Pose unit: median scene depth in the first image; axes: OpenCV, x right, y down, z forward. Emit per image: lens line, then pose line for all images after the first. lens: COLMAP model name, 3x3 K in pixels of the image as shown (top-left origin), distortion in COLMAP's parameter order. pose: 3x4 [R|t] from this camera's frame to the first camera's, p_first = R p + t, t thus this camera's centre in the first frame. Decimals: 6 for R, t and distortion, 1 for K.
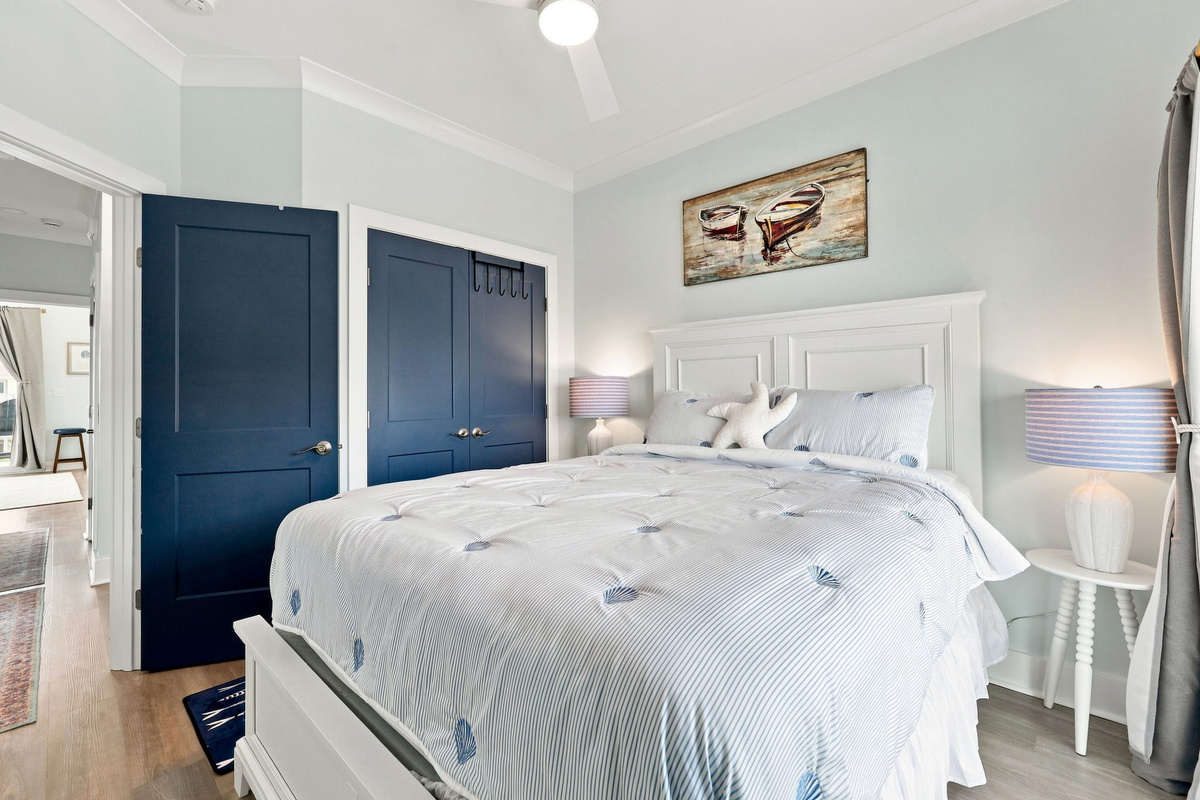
lens RADIAL K [[503.7, 0, 603.3], [0, 503.7, 384.5], [0, 0, 1]] dist [-0.000575, -0.000004]
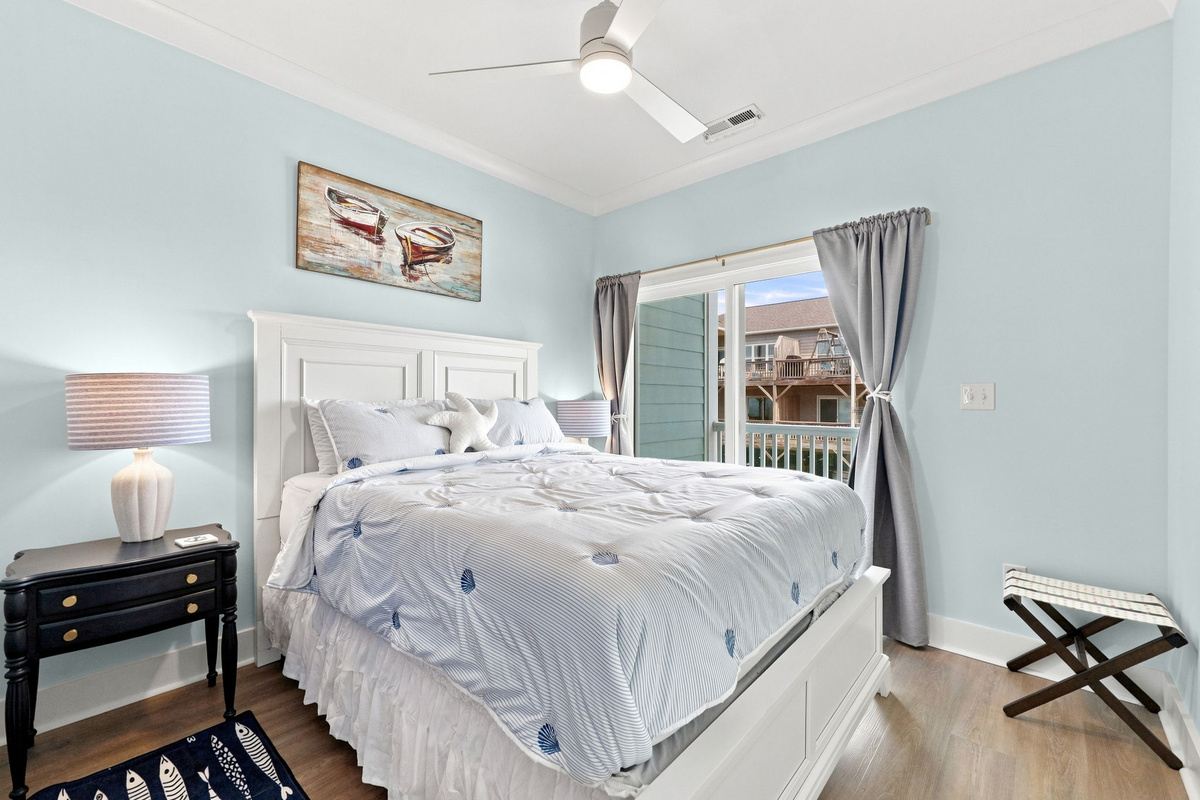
lens RADIAL K [[488.5, 0, 601.5], [0, 488.5, 404.1], [0, 0, 1]] dist [0.000973, 0.000028]
pose [[-0.010197, -0.000616, 0.999948, -0.696173], [-0.010358, 0.999946, 0.000511, 0.015189], [-0.999894, -0.010352, -0.010203, 0.600094]]
